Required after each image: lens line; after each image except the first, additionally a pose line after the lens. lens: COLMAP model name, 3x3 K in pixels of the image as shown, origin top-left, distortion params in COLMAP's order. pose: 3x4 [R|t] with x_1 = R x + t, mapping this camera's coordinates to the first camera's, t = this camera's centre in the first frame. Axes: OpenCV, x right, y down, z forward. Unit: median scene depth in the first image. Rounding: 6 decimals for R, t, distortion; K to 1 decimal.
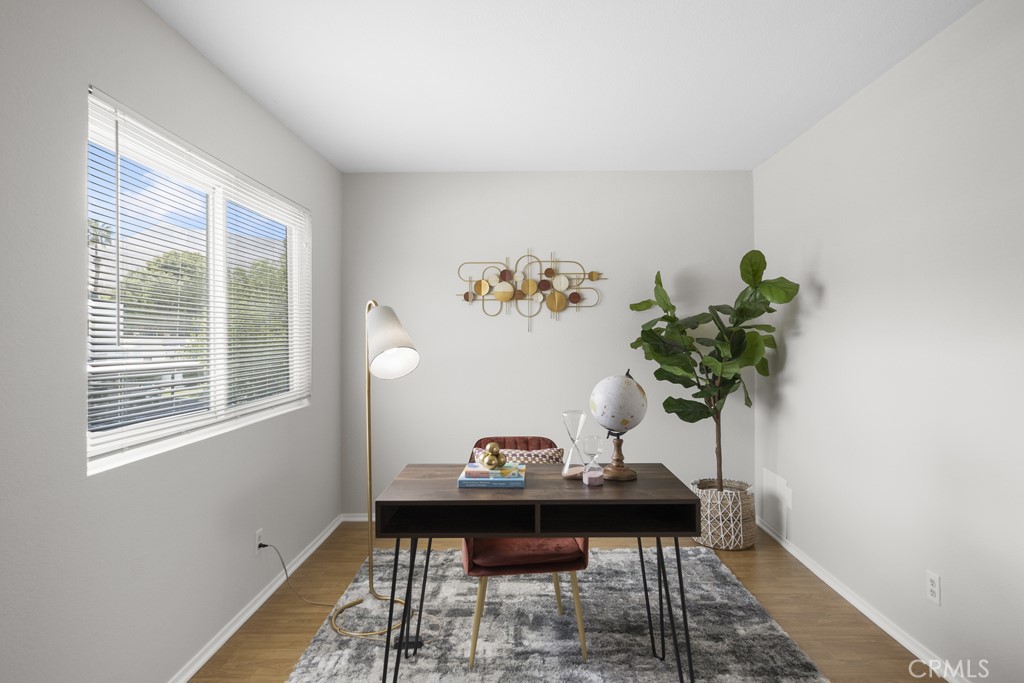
lens RADIAL K [[577.1, 0, 517.0], [0, 577.1, 334.5], [0, 0, 1]] dist [-0.002883, 0.000753]
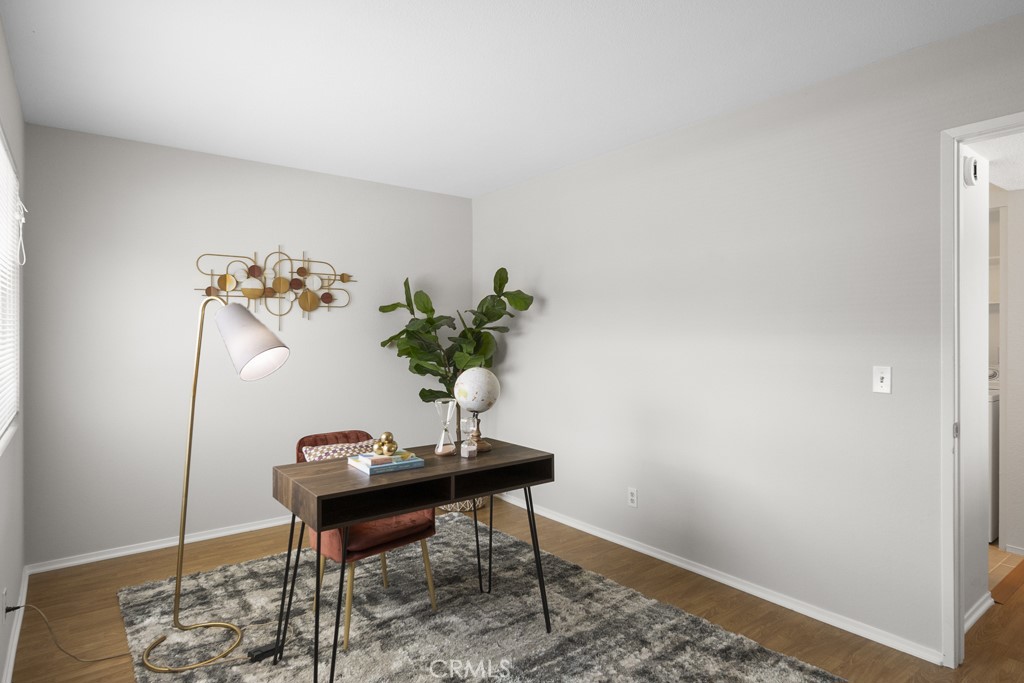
lens RADIAL K [[577.1, 0, 517.0], [0, 577.1, 334.5], [0, 0, 1]] dist [-0.002883, 0.000753]
pose [[0.782047, 0.000726, 0.623218, -0.319347], [-0.002829, 0.999993, 0.002386, -0.002291], [-0.623212, -0.003629, 0.782044, -0.014376]]
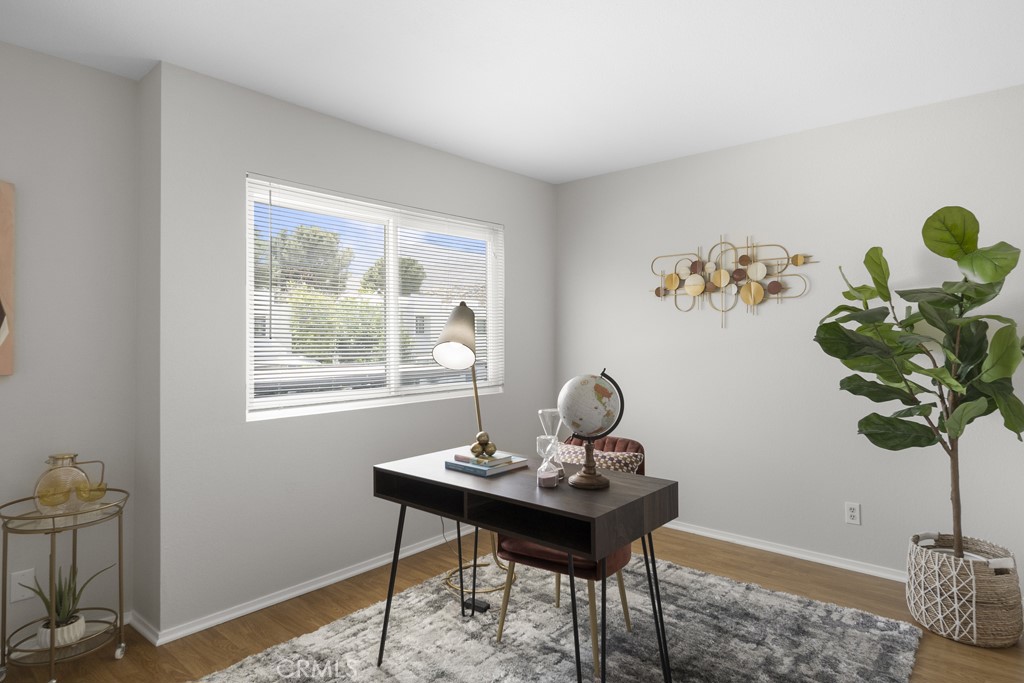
lens RADIAL K [[577.1, 0, 517.0], [0, 577.1, 334.5], [0, 0, 1]] dist [-0.002883, 0.000753]
pose [[0.768485, 0.000721, -0.639867, 0.406866], [0.001097, 0.999996, 0.002444, 0.002934], [0.639867, -0.002580, 0.768481, 0.130405]]
